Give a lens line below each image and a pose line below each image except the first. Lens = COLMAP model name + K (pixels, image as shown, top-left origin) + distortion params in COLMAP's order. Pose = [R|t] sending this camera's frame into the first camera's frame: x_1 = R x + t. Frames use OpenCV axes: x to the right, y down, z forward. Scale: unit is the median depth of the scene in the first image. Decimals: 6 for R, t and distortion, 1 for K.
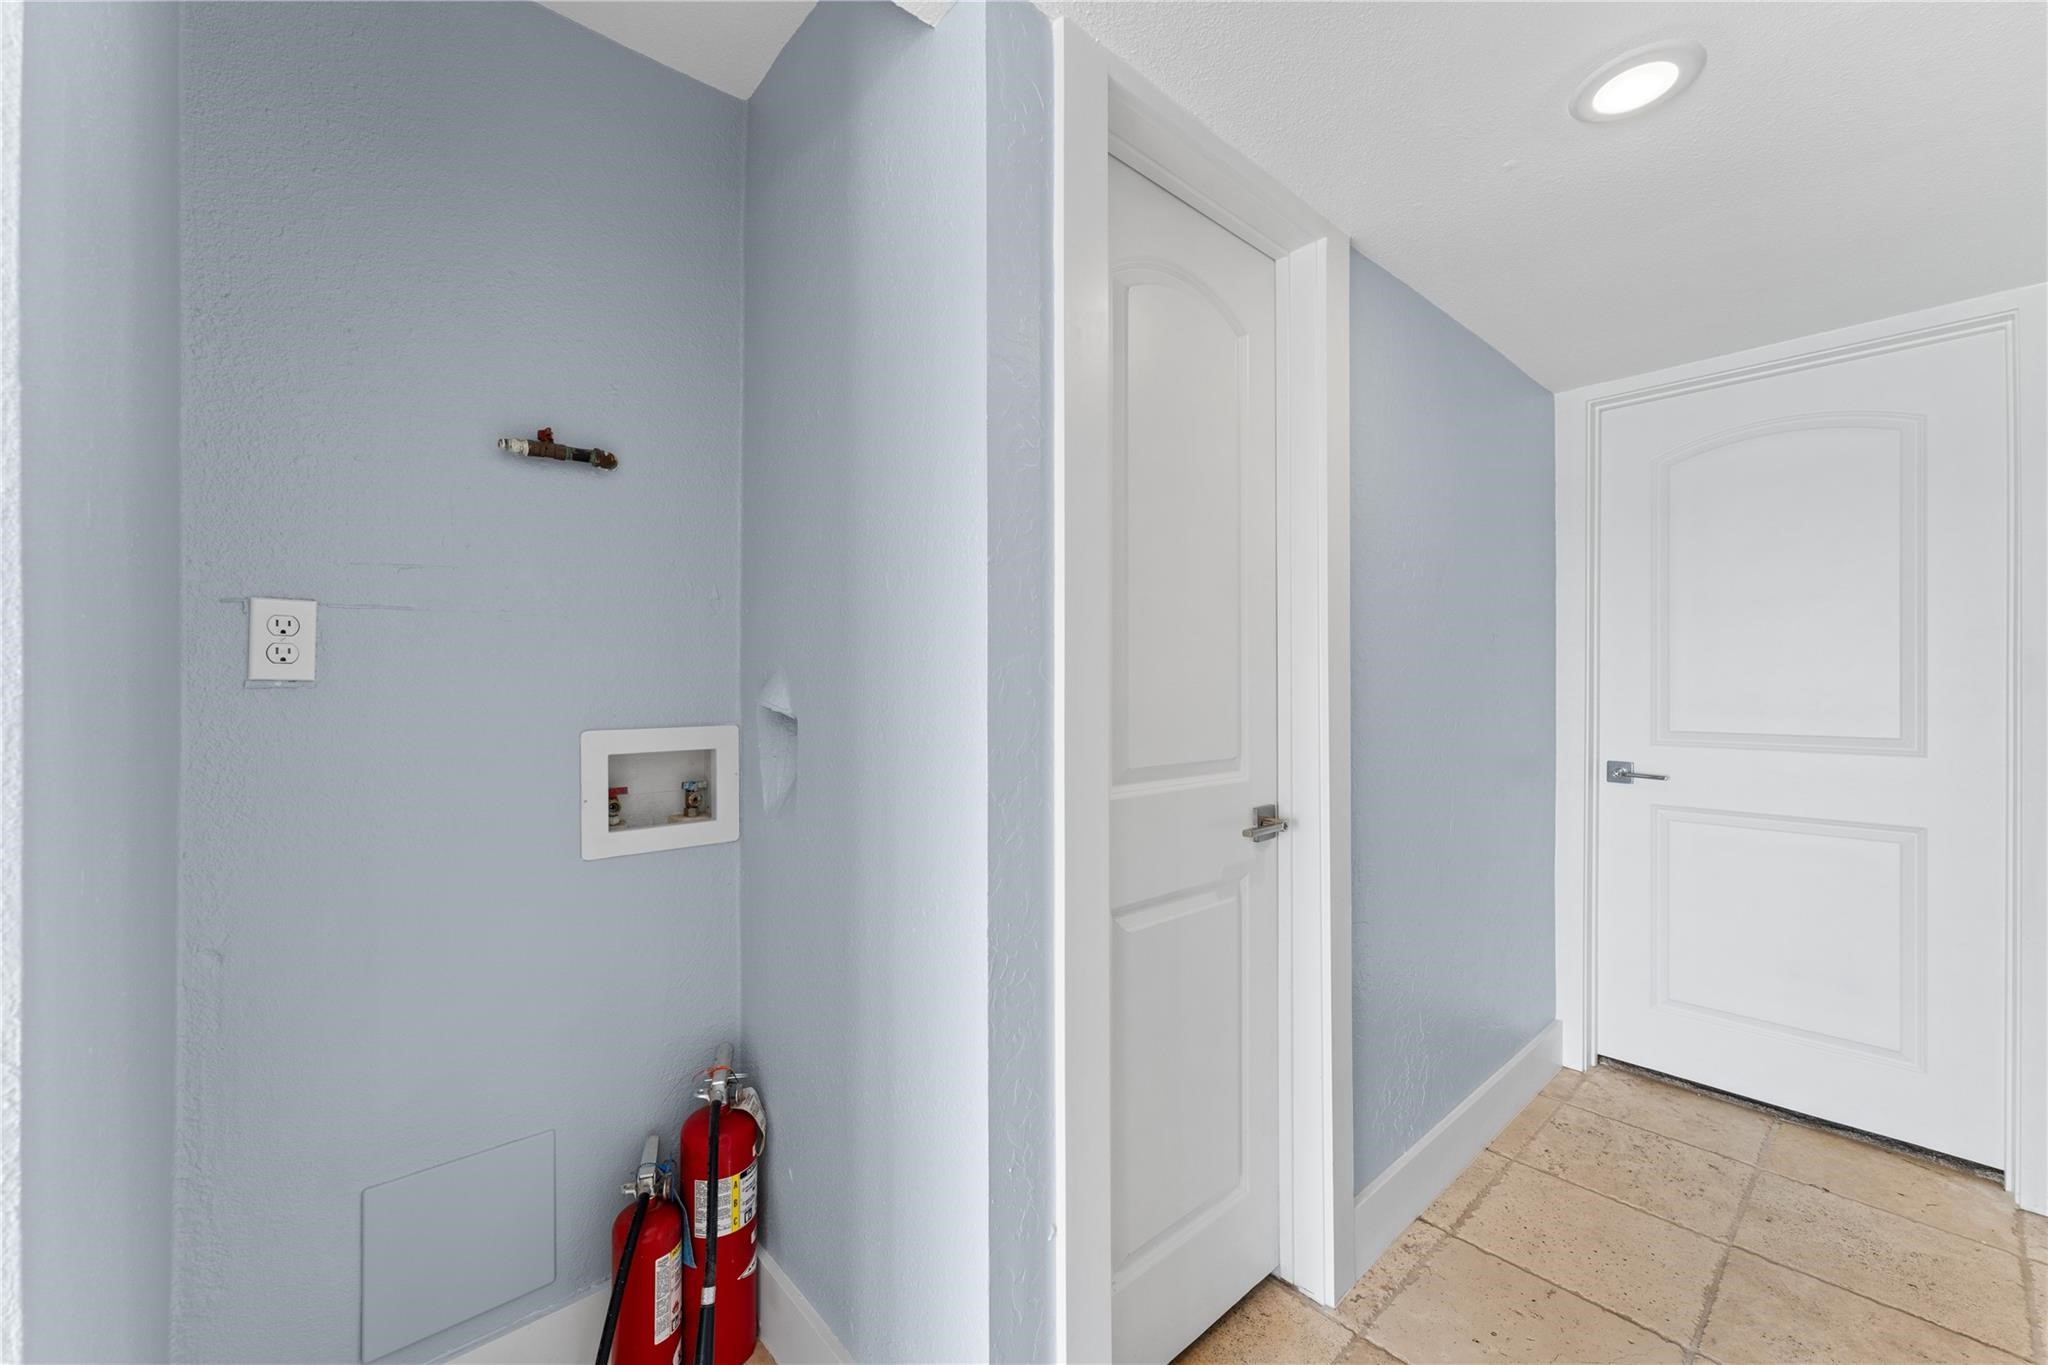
lens RADIAL K [[819.1, 0, 1029.5], [0, 819.1, 685.3], [0, 0, 1]] dist [0.000335, -0.000212]
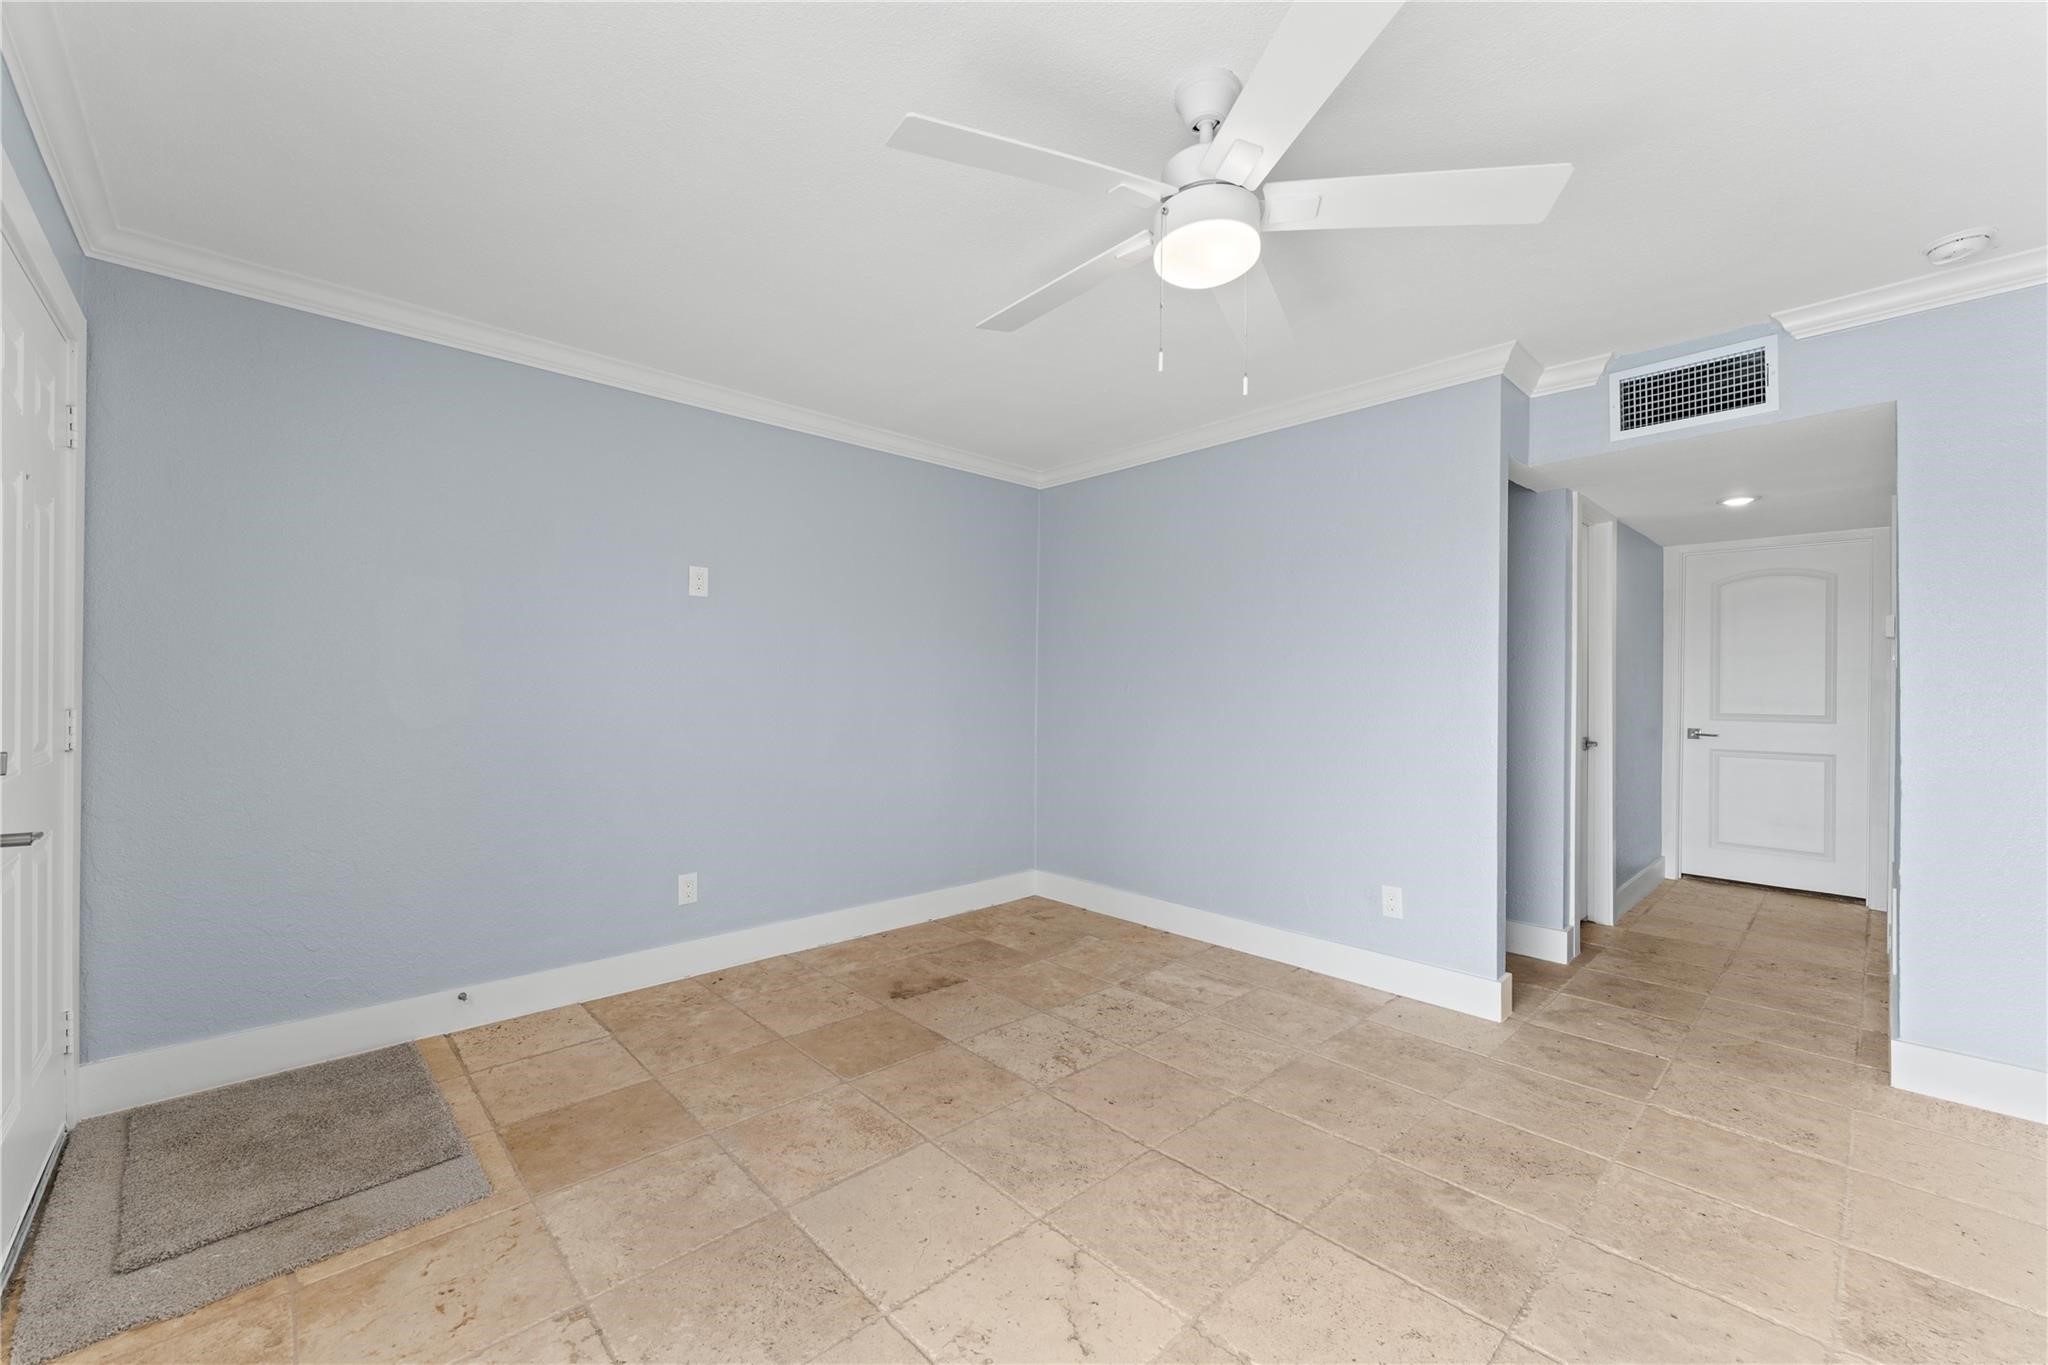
lens RADIAL K [[819.1, 0, 1025.6], [0, 819.1, 684.8], [0, 0, 1]] dist [0.000335, -0.000212]
pose [[0.999618, 0.007397, 0.026640, -1.224396], [-0.007414, 0.999972, 0.000537, -0.007528], [-0.026635, -0.000734, 0.999645, -1.221052]]
